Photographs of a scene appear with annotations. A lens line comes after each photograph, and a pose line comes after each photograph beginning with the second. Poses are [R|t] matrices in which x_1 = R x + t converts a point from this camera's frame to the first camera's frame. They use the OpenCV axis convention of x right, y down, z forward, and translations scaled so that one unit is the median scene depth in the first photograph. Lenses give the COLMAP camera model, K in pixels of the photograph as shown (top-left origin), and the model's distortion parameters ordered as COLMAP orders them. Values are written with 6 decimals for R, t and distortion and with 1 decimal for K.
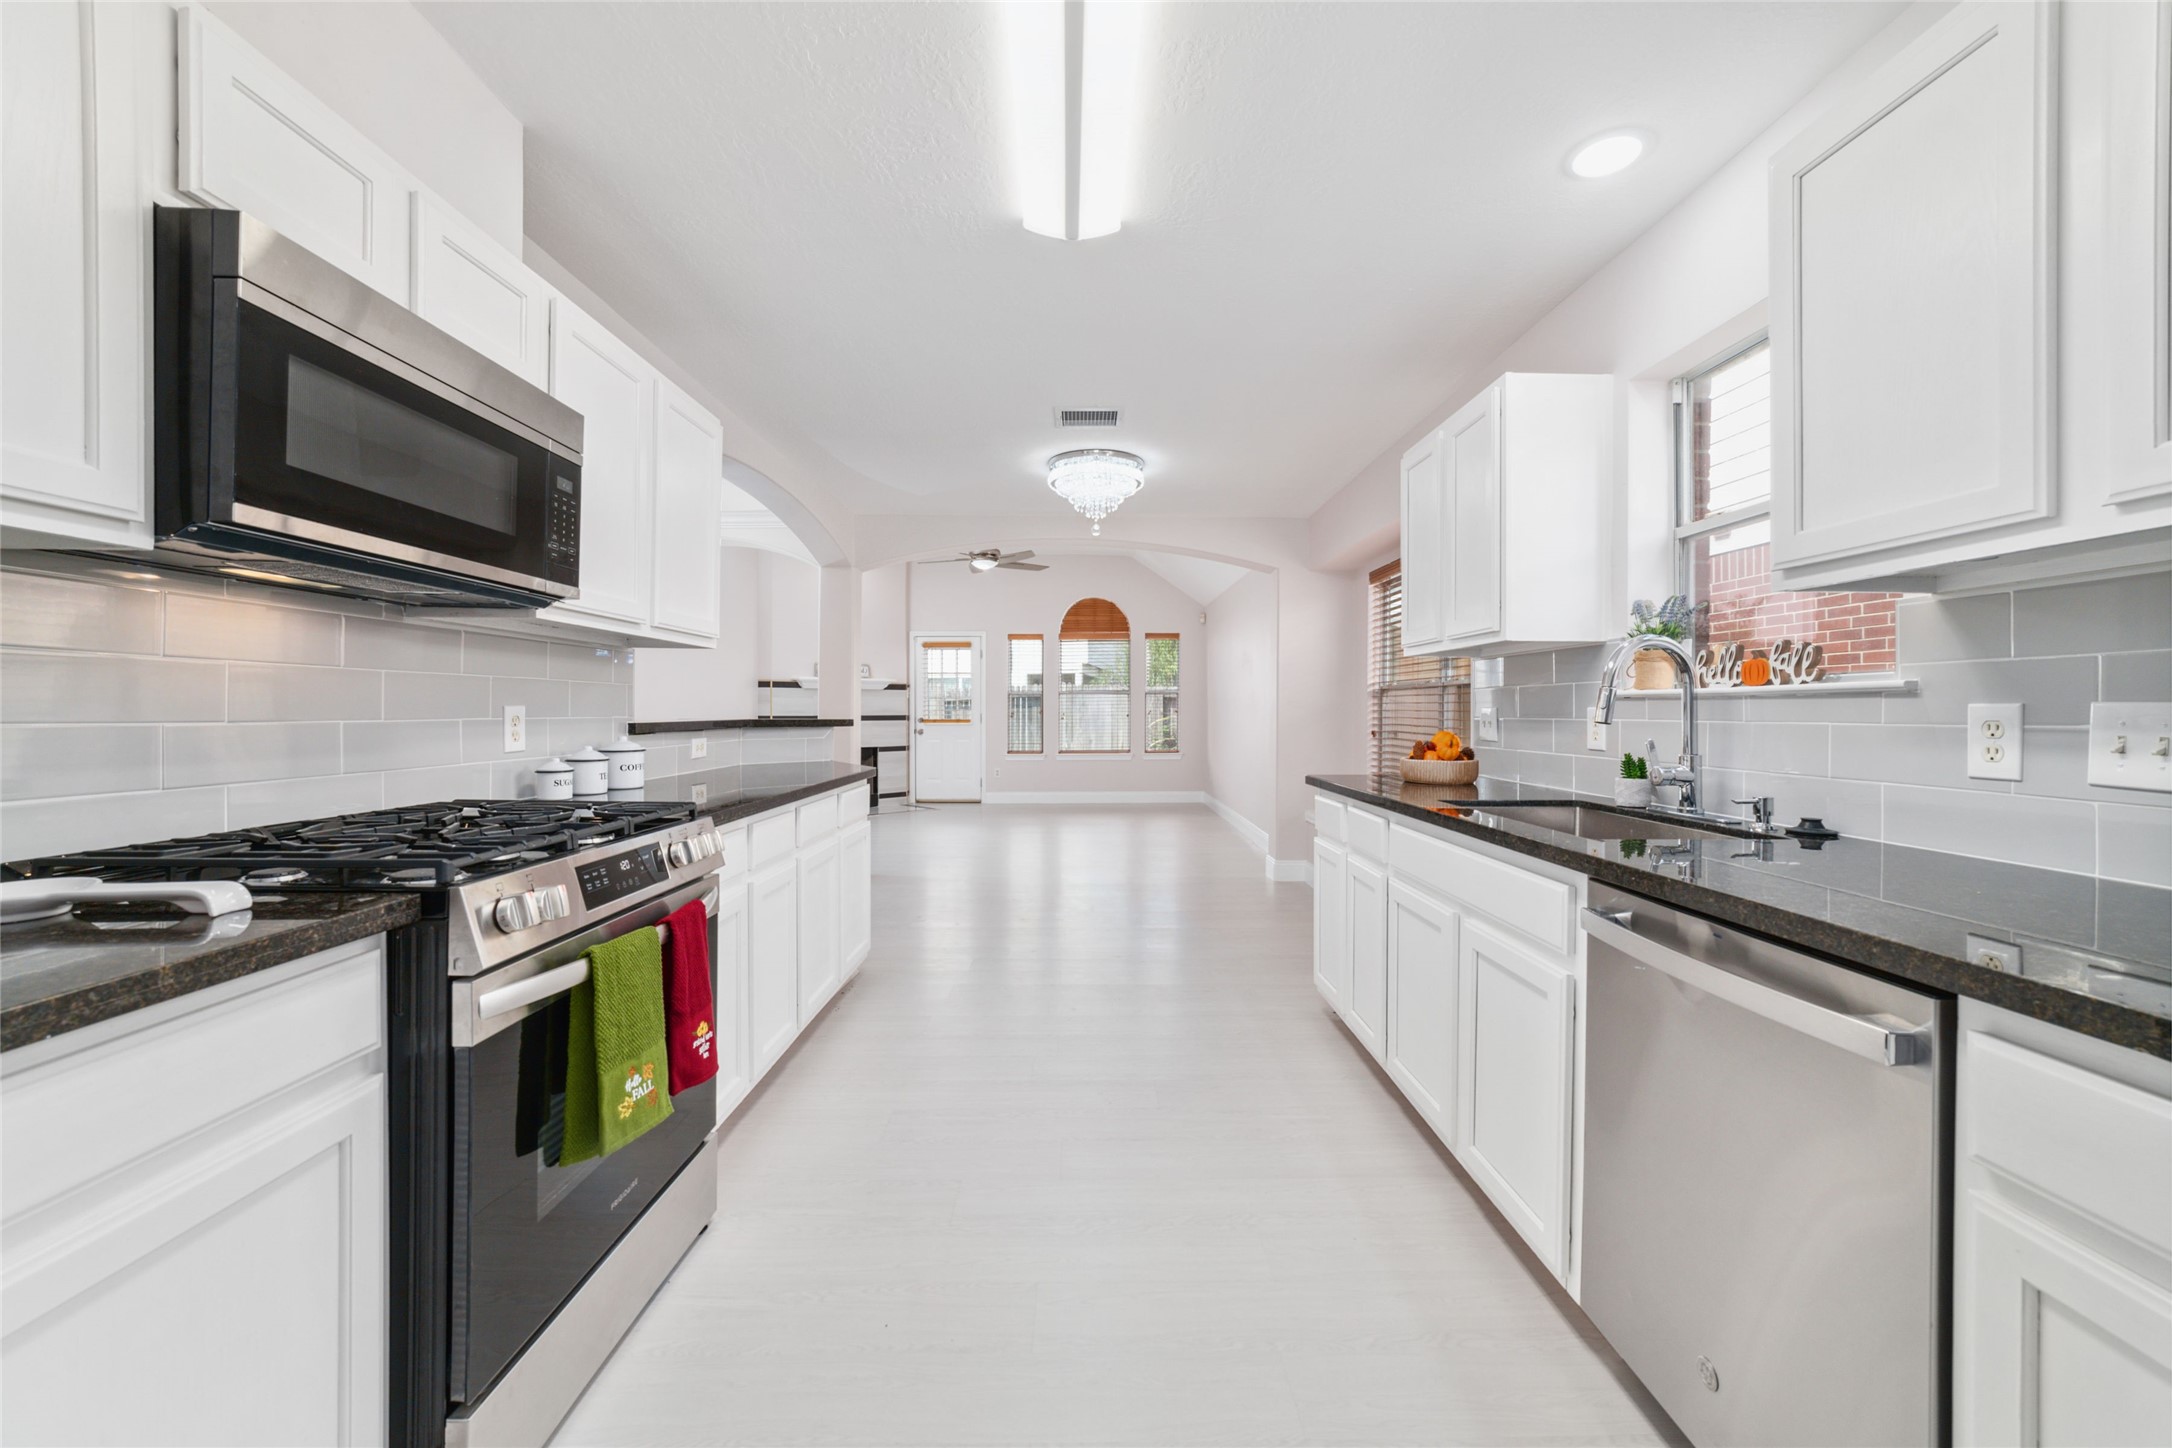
lens RADIAL K [[826.5, 0, 1090.2], [0, 826.5, 712.8], [0, 0, 1]] dist [0.000244, 0.000053]
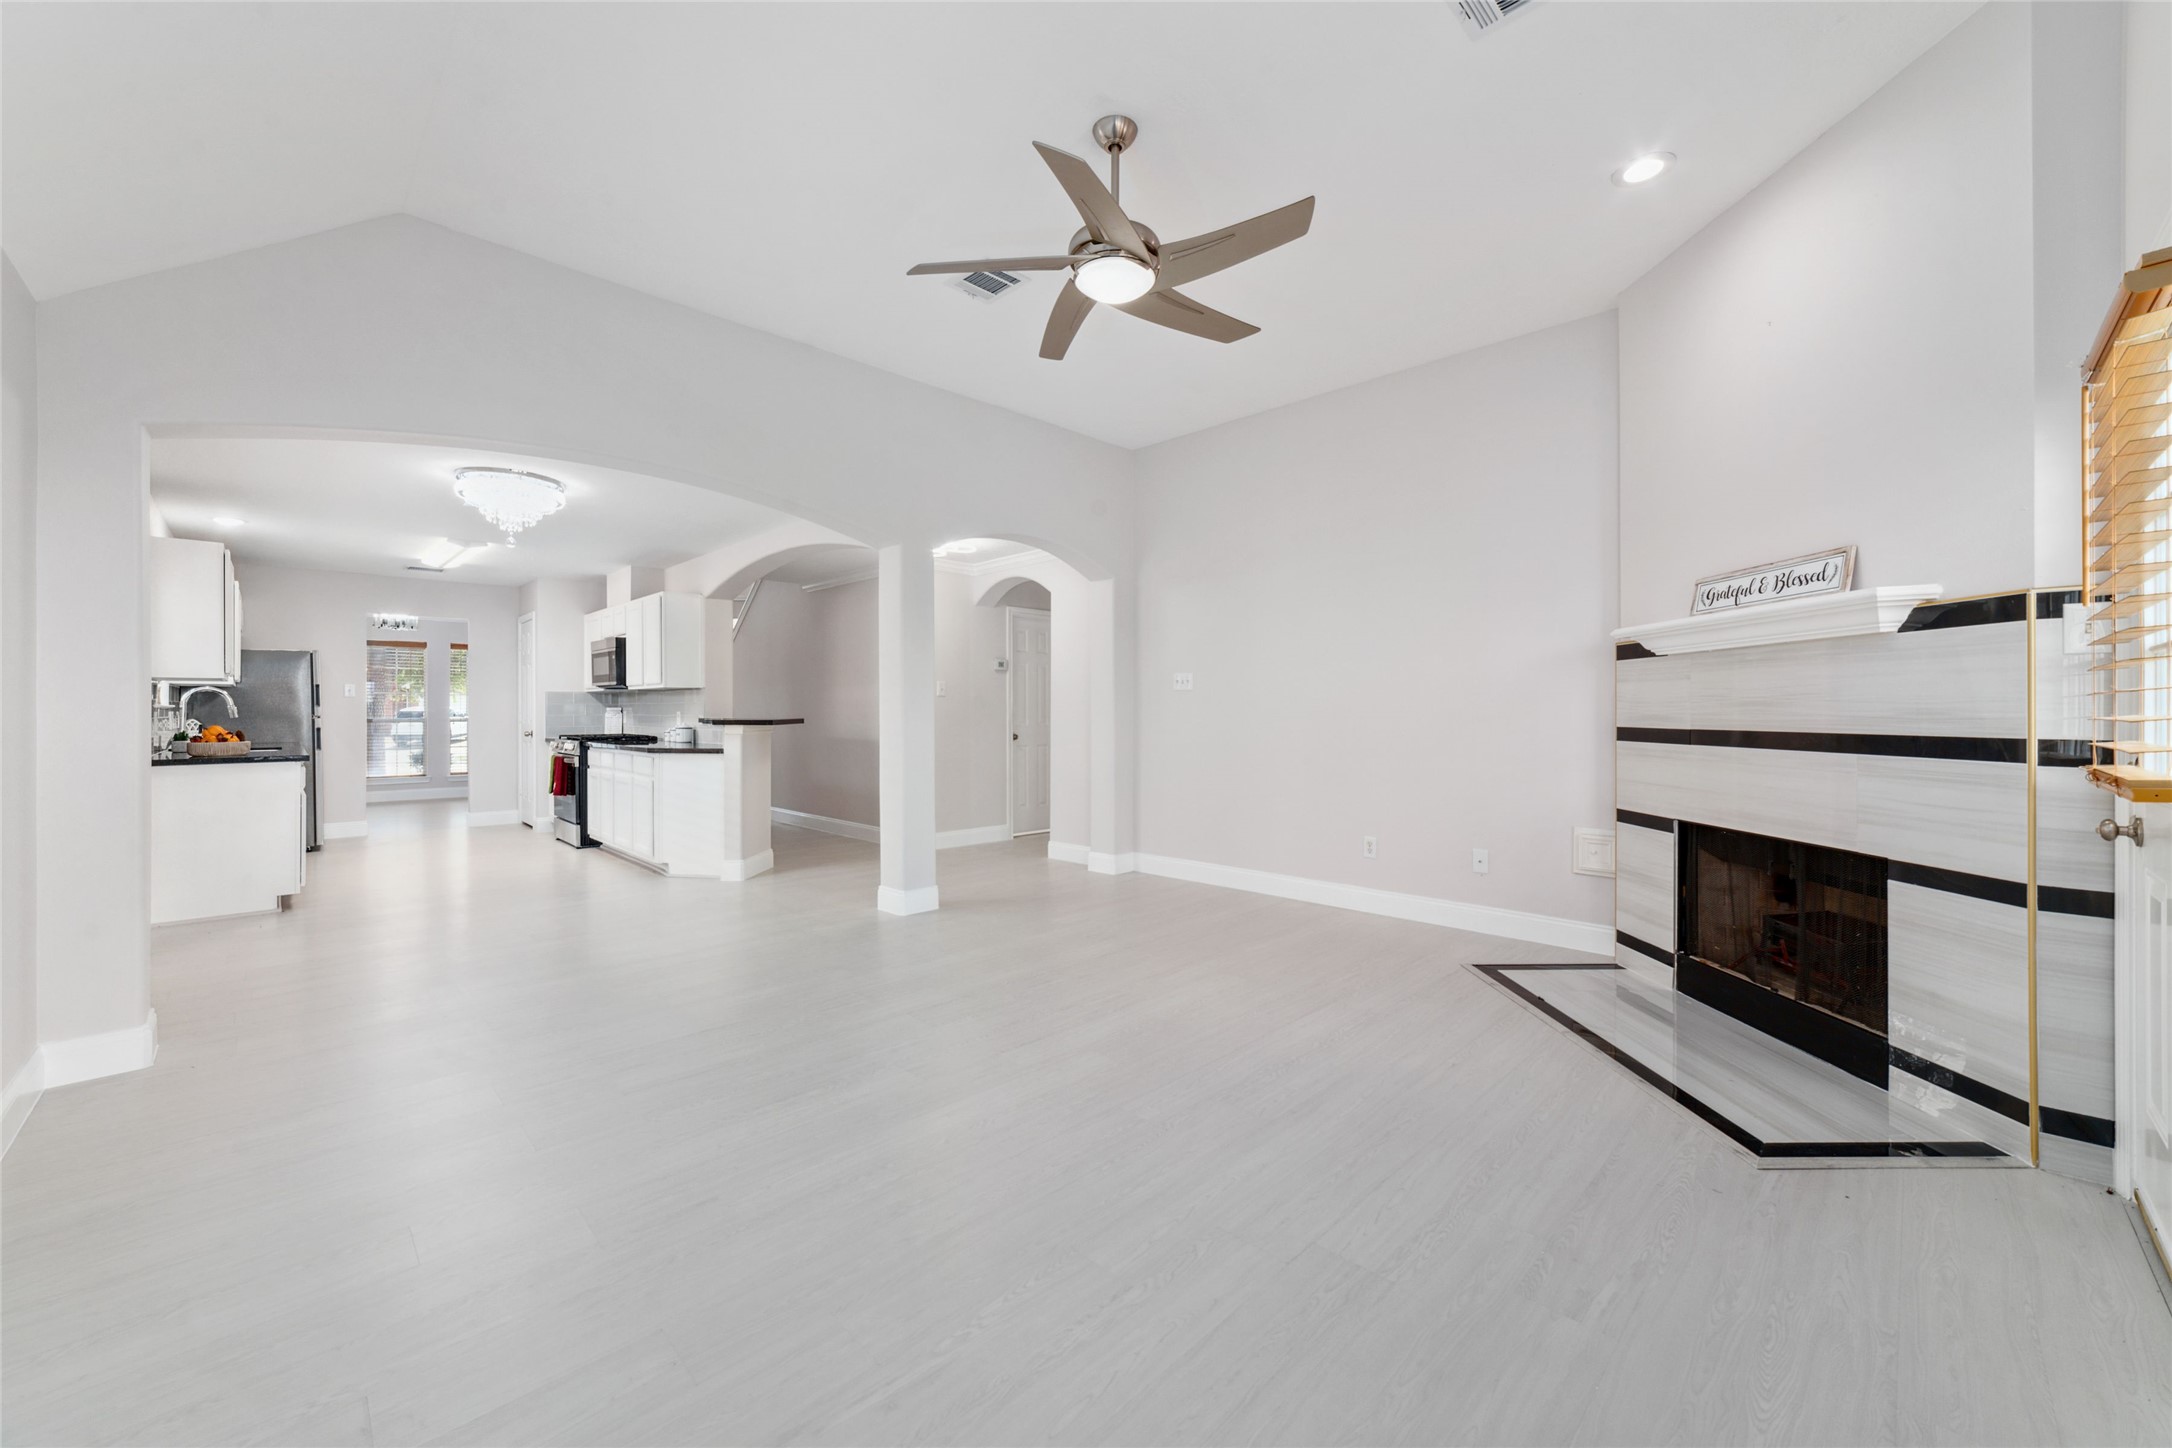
lens RADIAL K [[826.5, 0, 1090.2], [0, 826.5, 712.8], [0, 0, 1]] dist [0.000244, 0.000053]
pose [[-0.716296, 0.002667, -0.697791, 0.098178], [0.000576, 0.999995, 0.003231, -0.004837], [0.697796, 0.001912, -0.716294, 0.991717]]
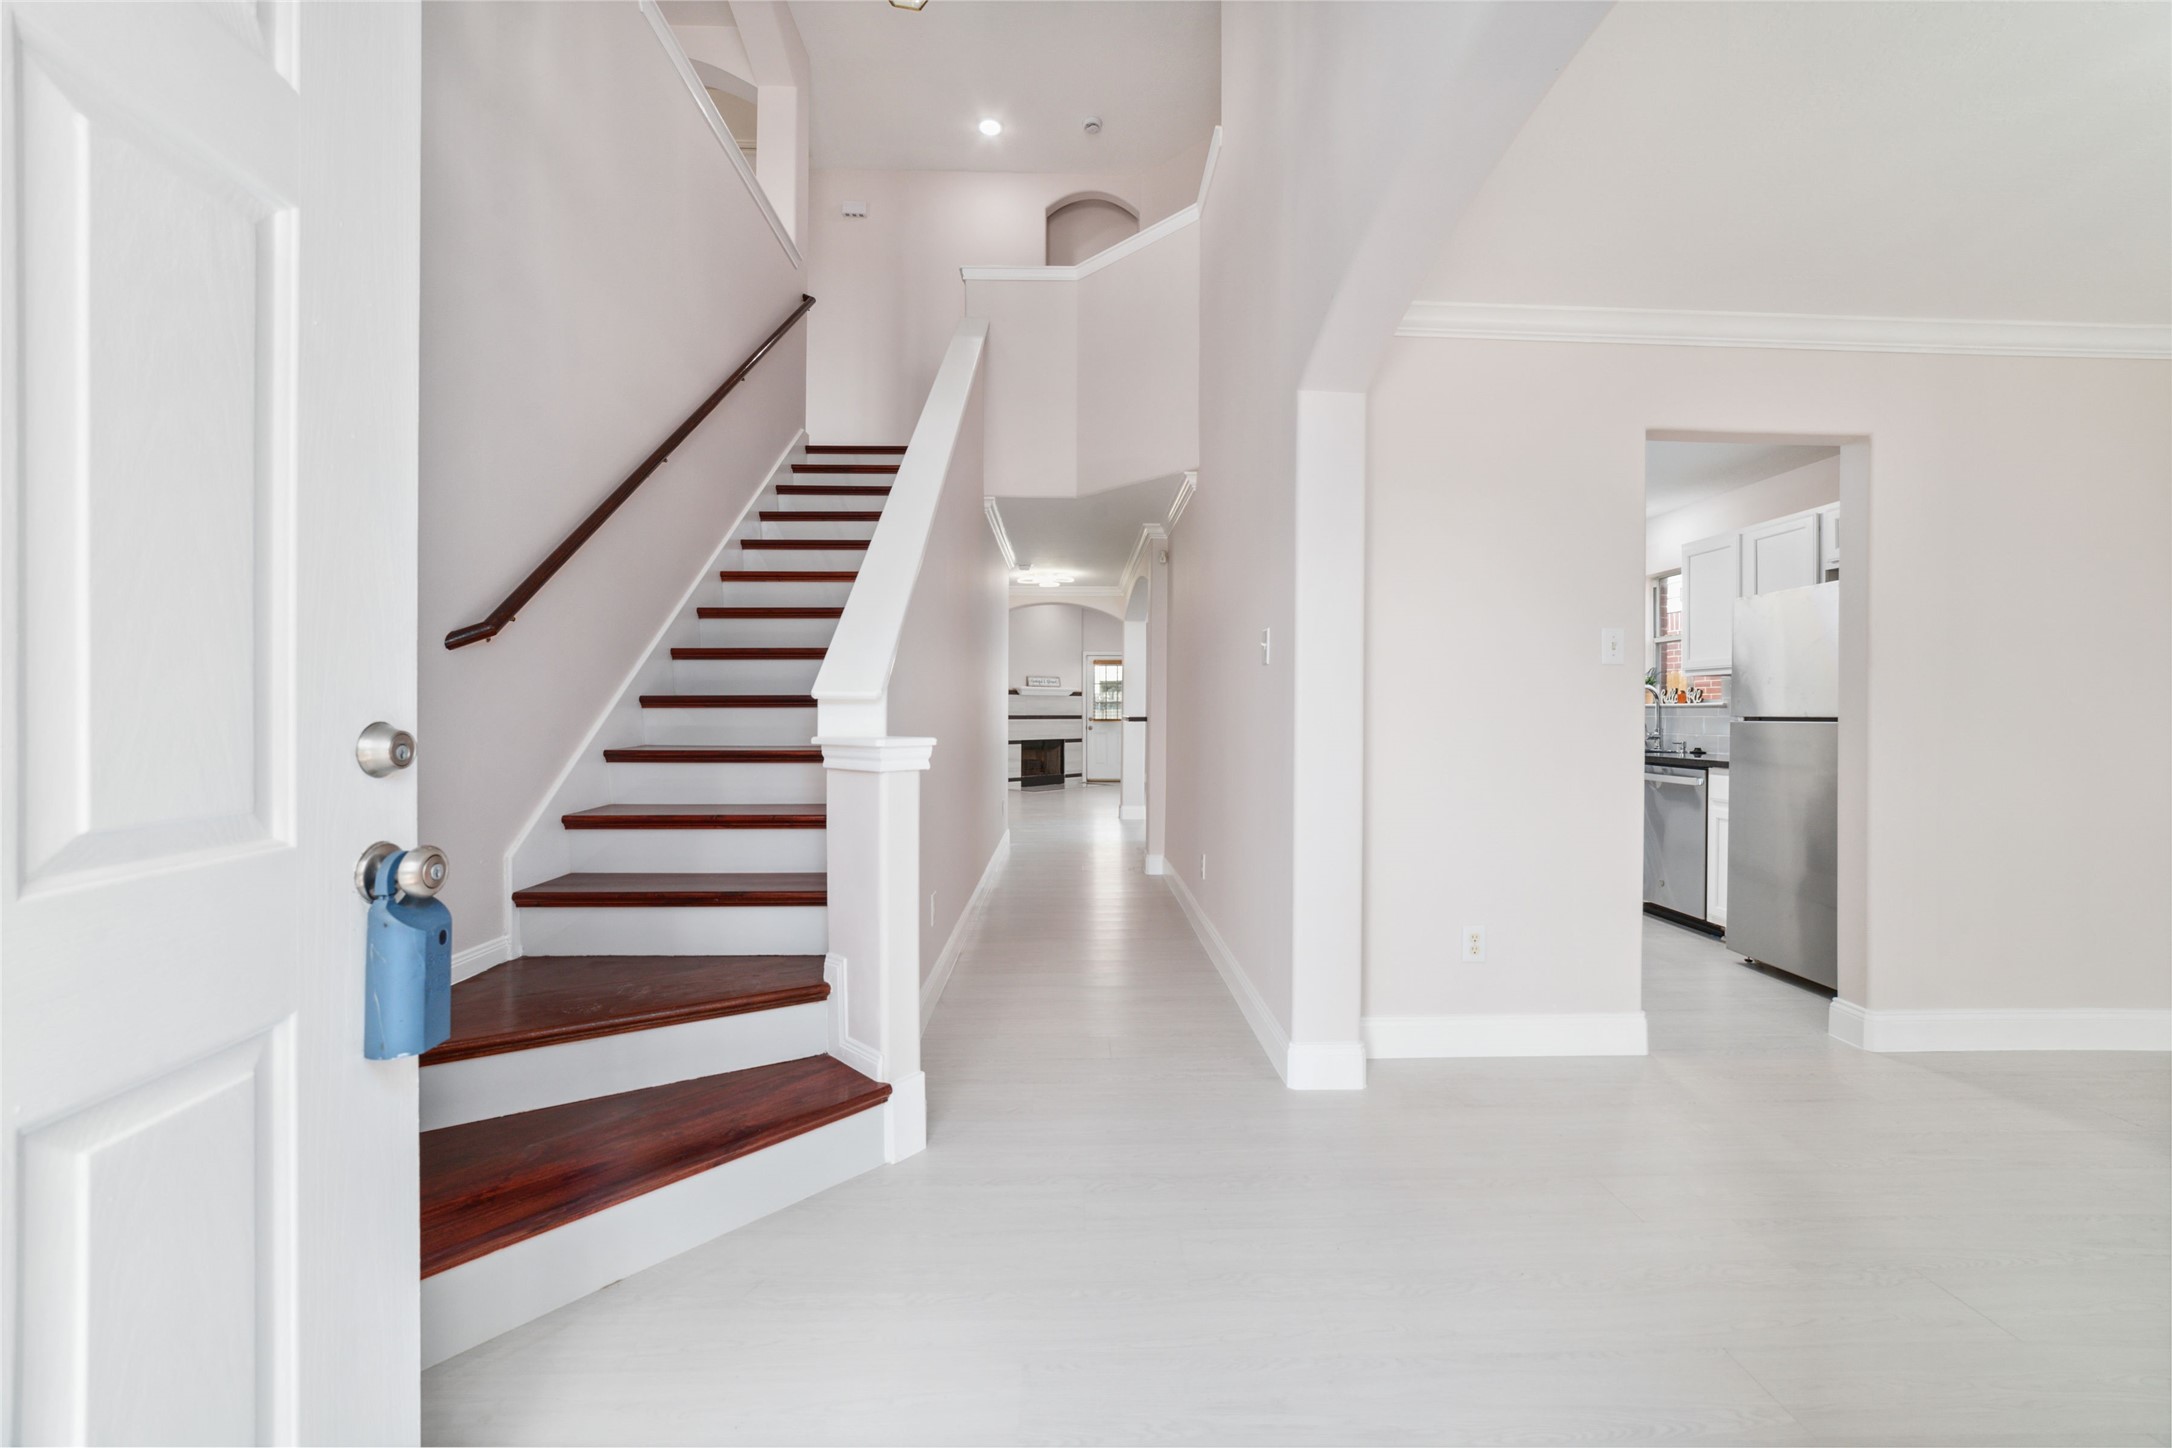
lens RADIAL K [[826.5, 0, 1090.2], [0, 826.5, 712.8], [0, 0, 1]] dist [0.000244, 0.000053]
pose [[0.999882, 0.000835, 0.015347, -0.230199], [-0.000813, 0.999999, -0.001438, 0.000902], [-0.015348, 0.001425, 0.999881, -0.327761]]
